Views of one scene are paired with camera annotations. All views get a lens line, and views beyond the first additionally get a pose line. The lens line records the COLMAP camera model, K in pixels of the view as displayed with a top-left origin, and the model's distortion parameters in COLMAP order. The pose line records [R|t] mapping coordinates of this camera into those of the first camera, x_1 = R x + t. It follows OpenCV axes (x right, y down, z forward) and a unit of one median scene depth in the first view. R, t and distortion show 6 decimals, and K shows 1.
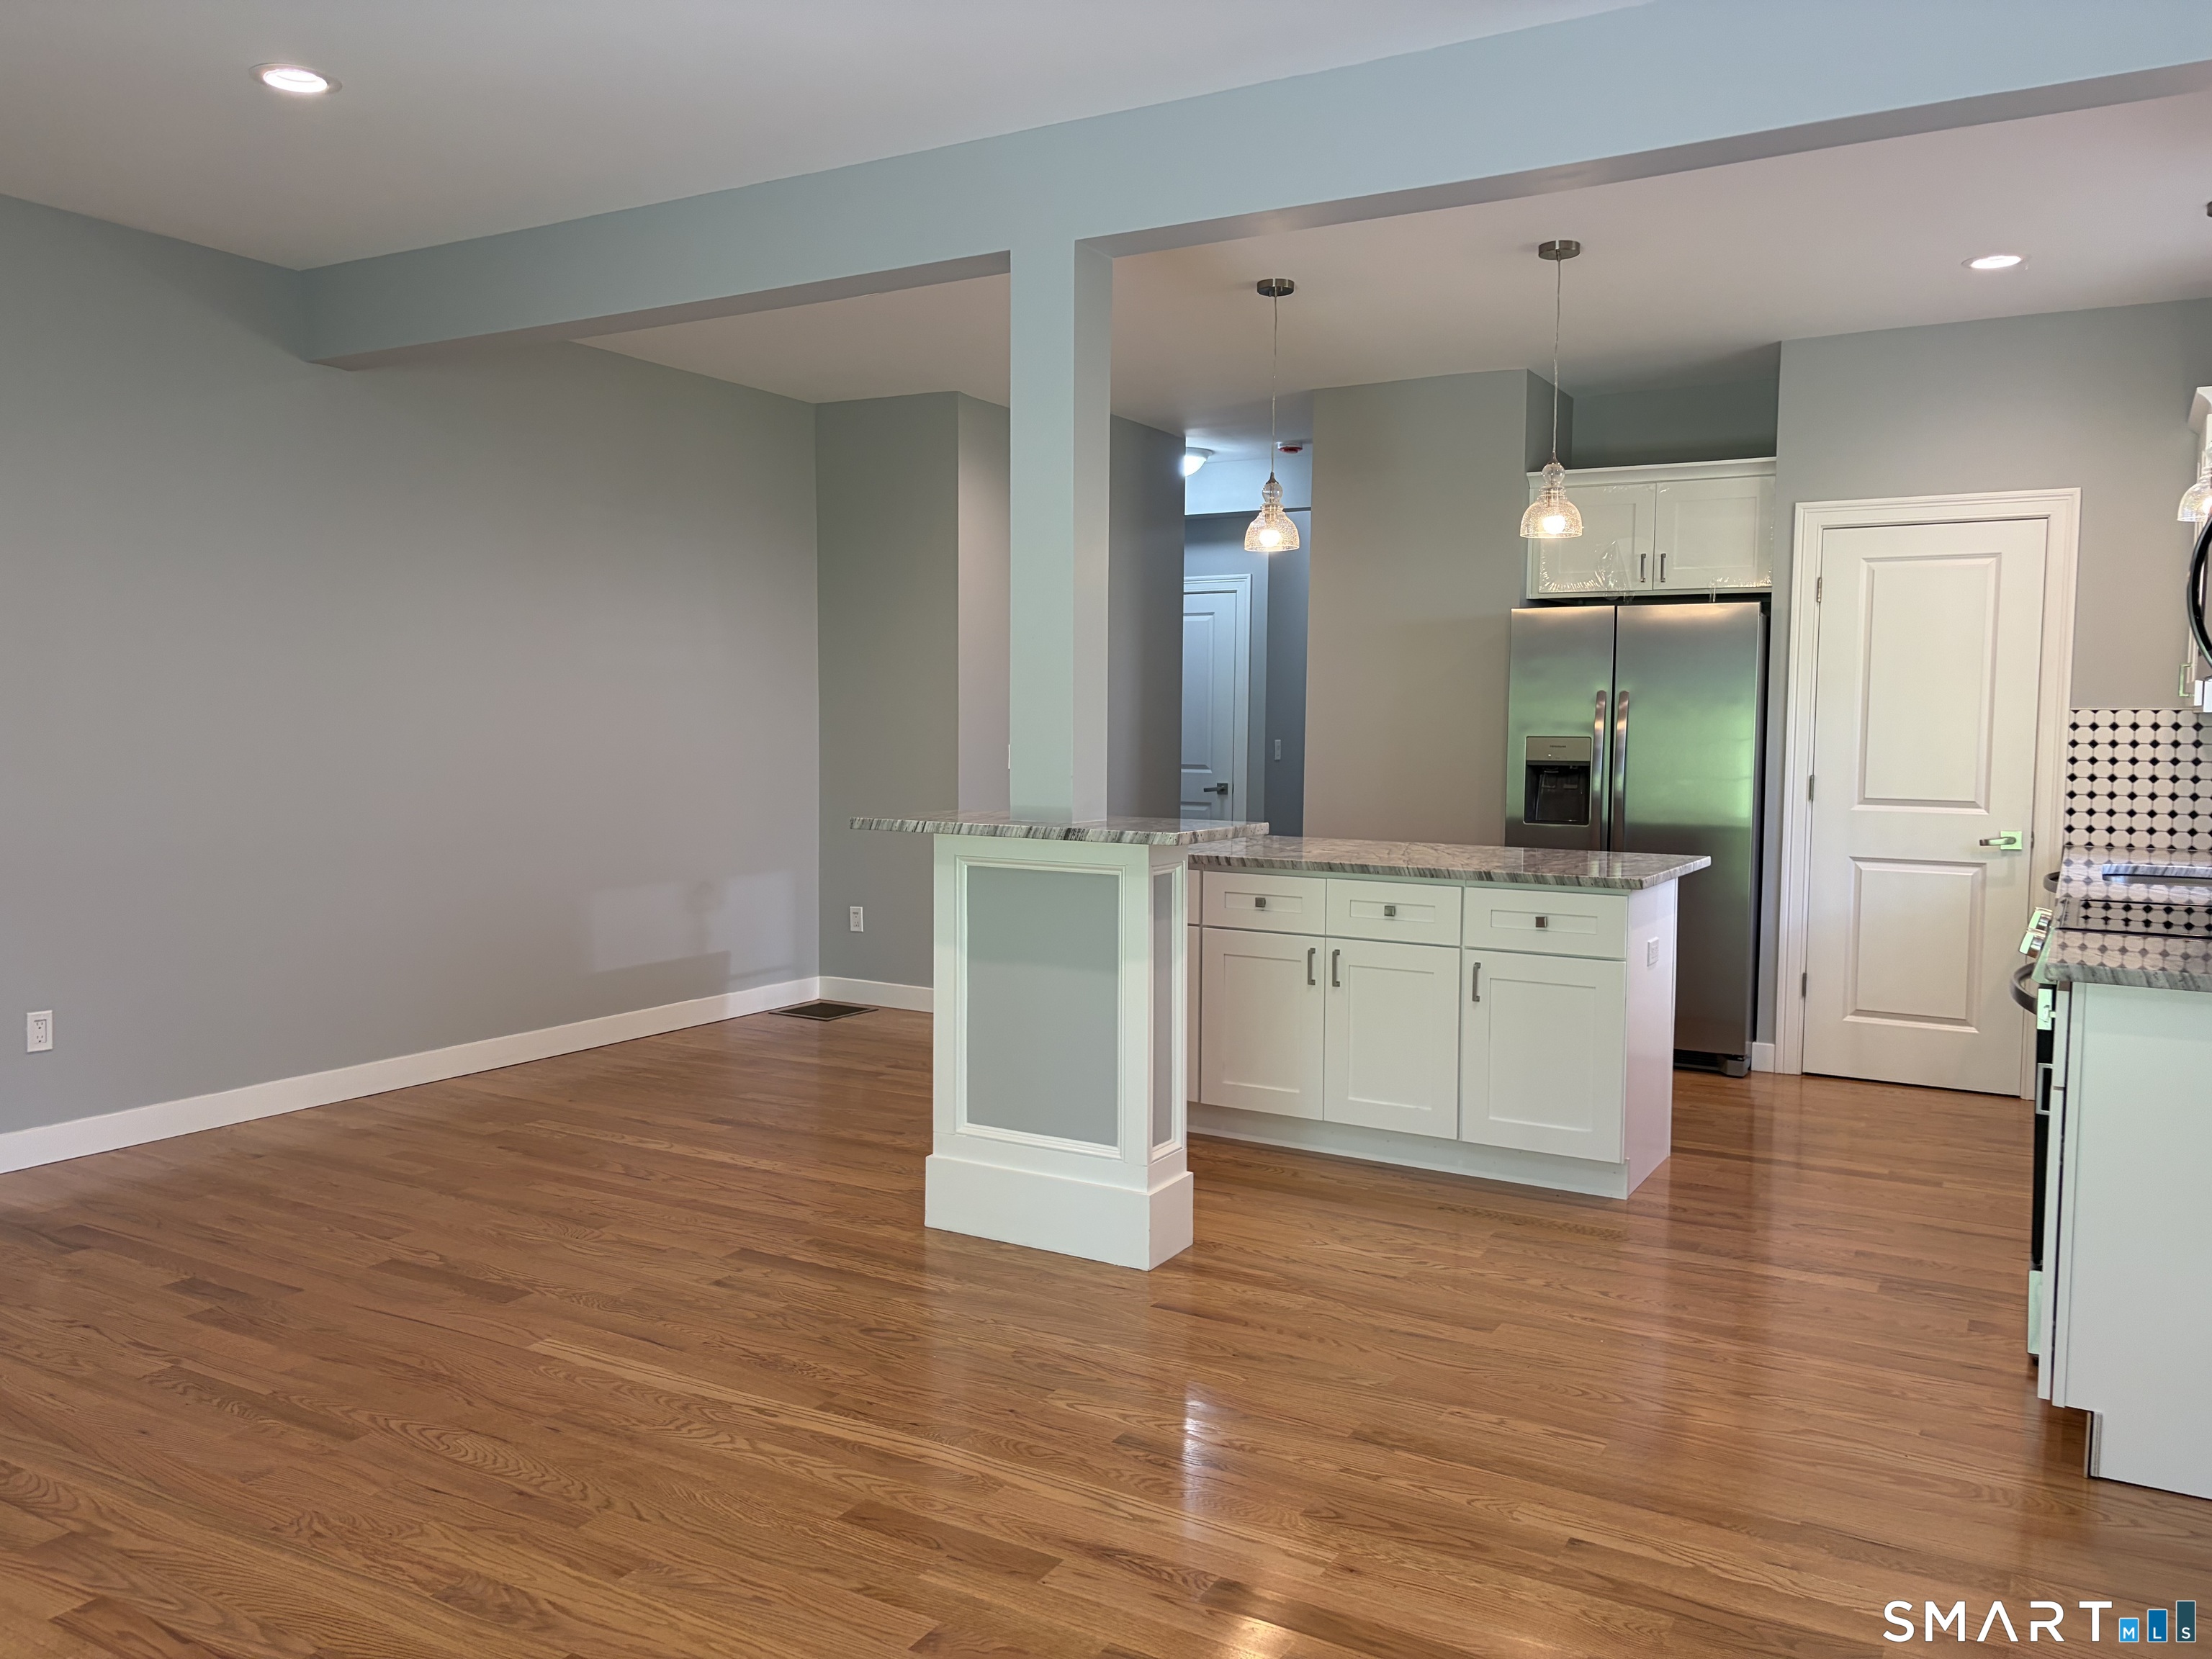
lens RADIAL K [[1672.1, 0, 1106.0], [0, 1672.1, 829.5], [0, 0, 1]] dist [0.056934, -0.054400]
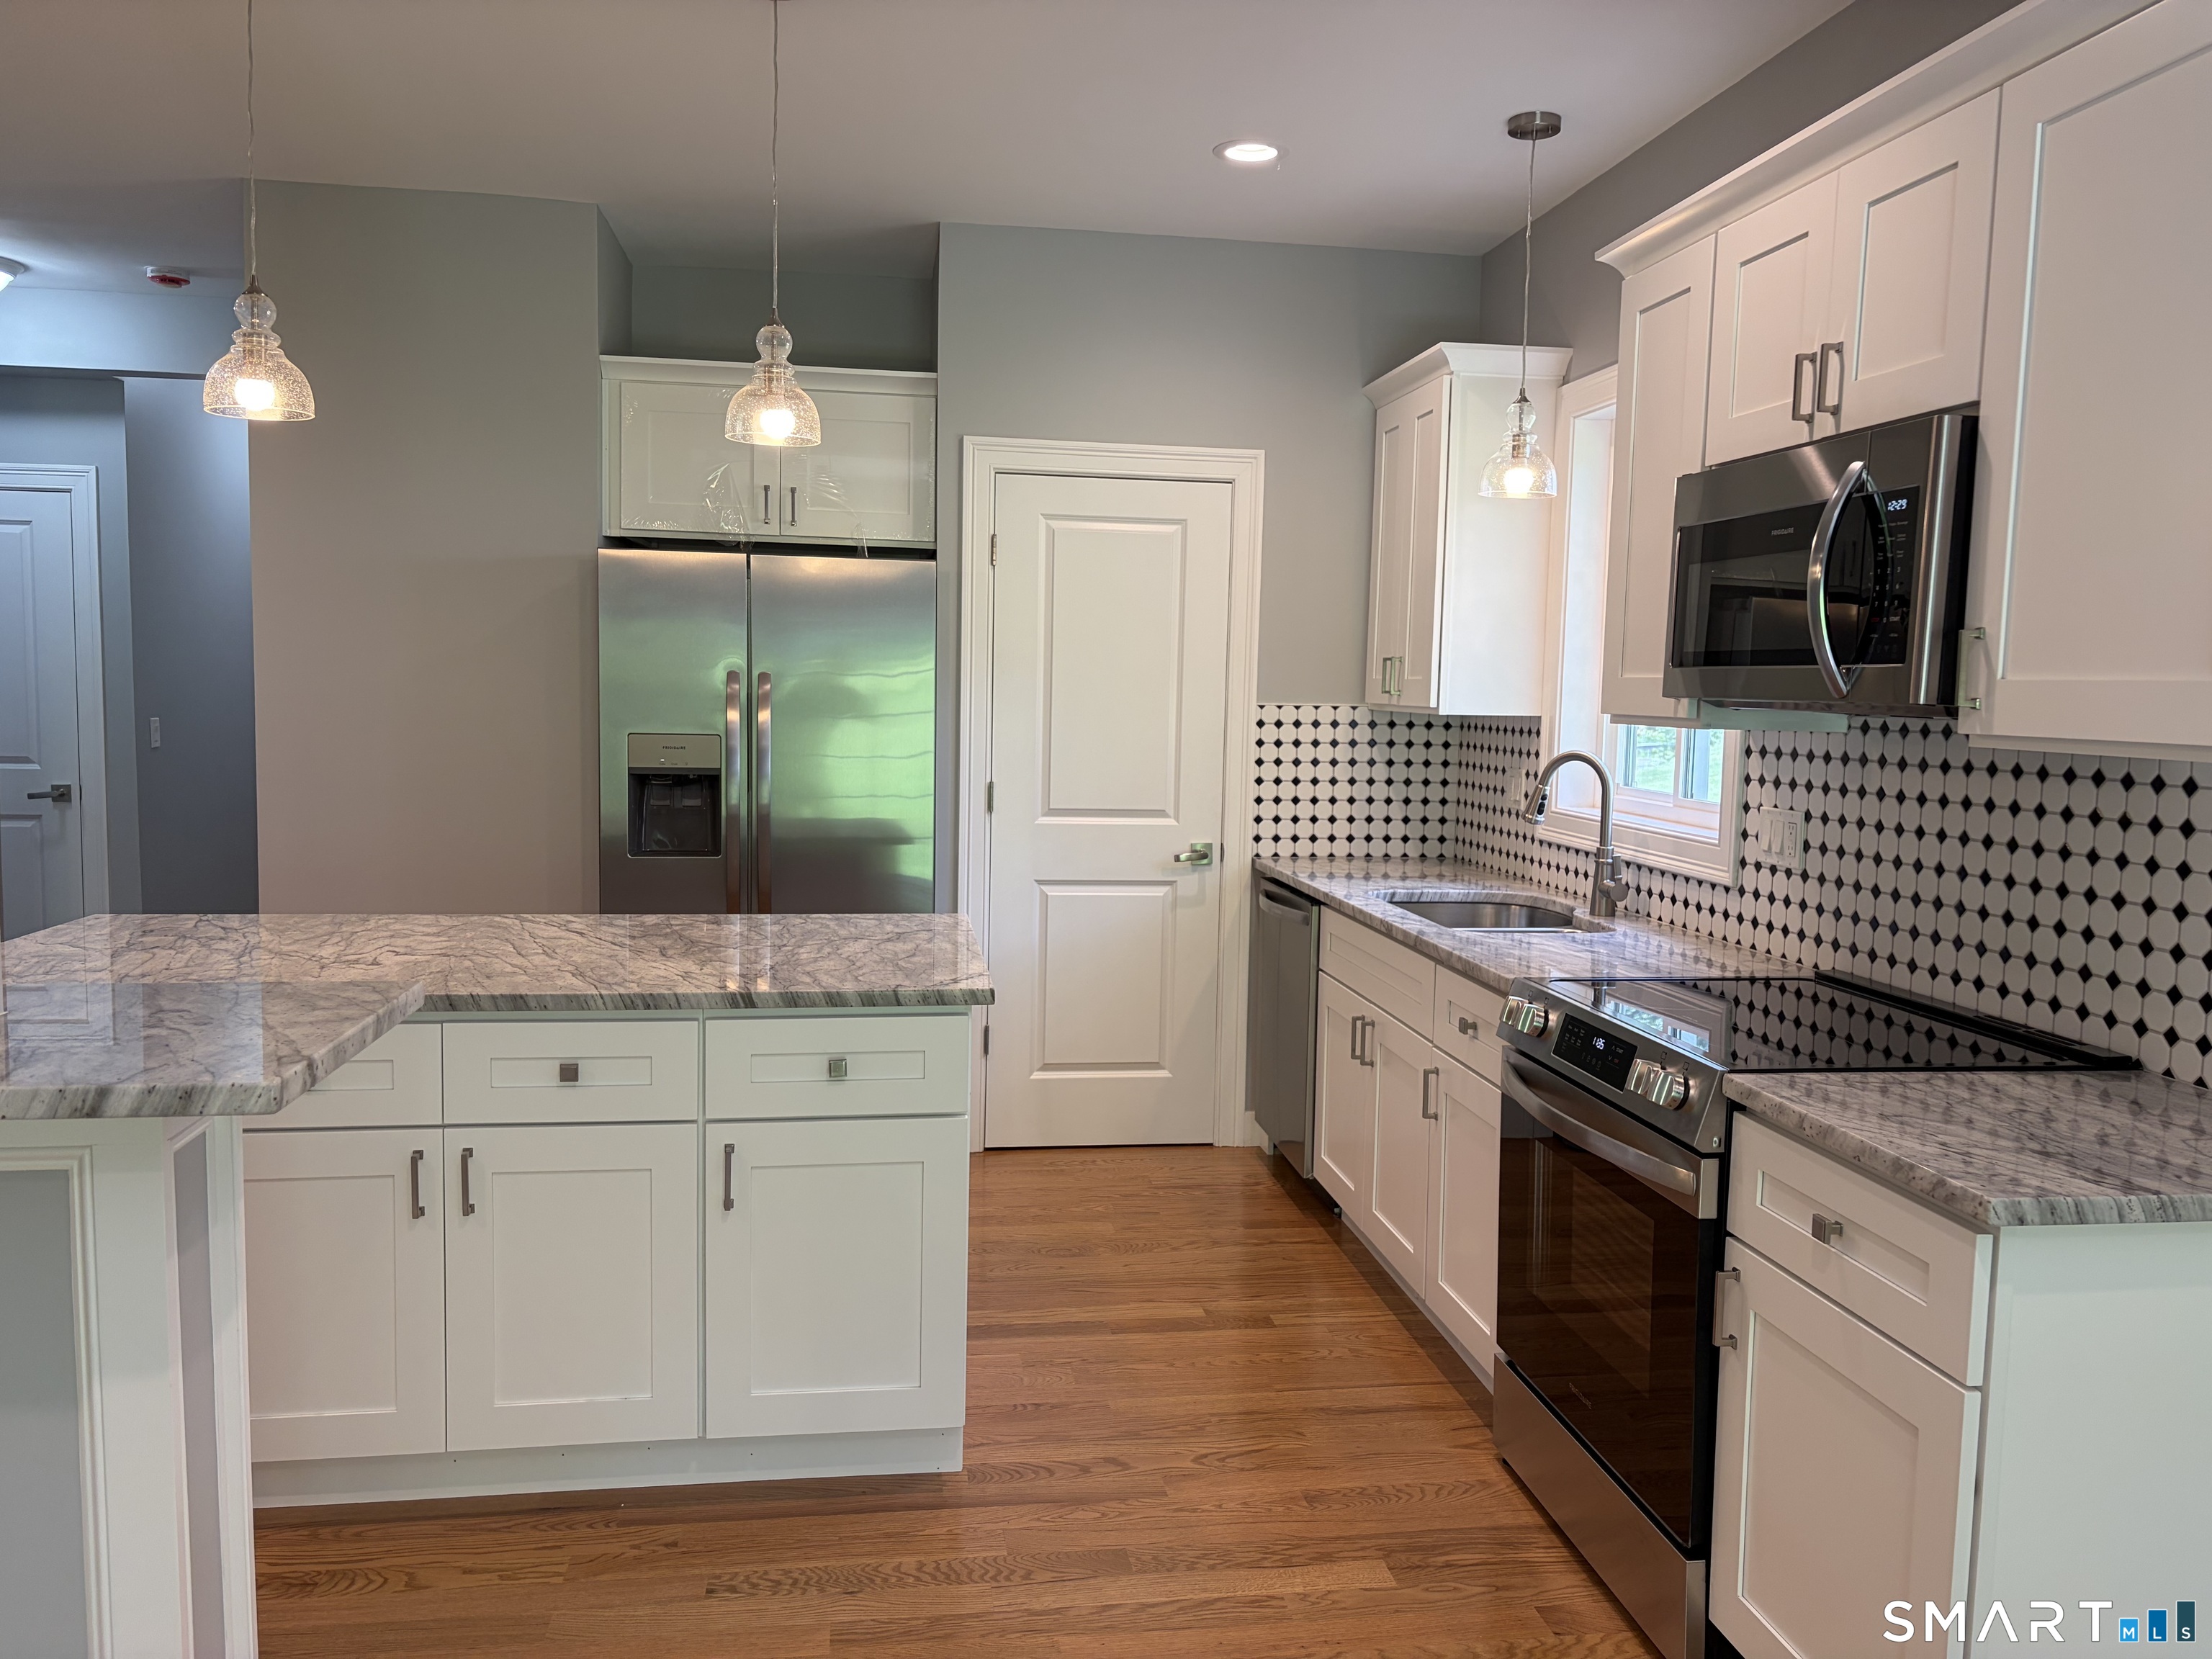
lens RADIAL K [[1667.1, 0, 1121.0], [0, 1667.1, 824.2], [0, 0, 1]] dist [0.023738, -0.000817]
pose [[0.779824, -0.044646, 0.624404, -0.036663], [0.025800, 0.998898, 0.039201, -0.053679], [-0.625466, -0.014460, 0.780117, 0.443788]]
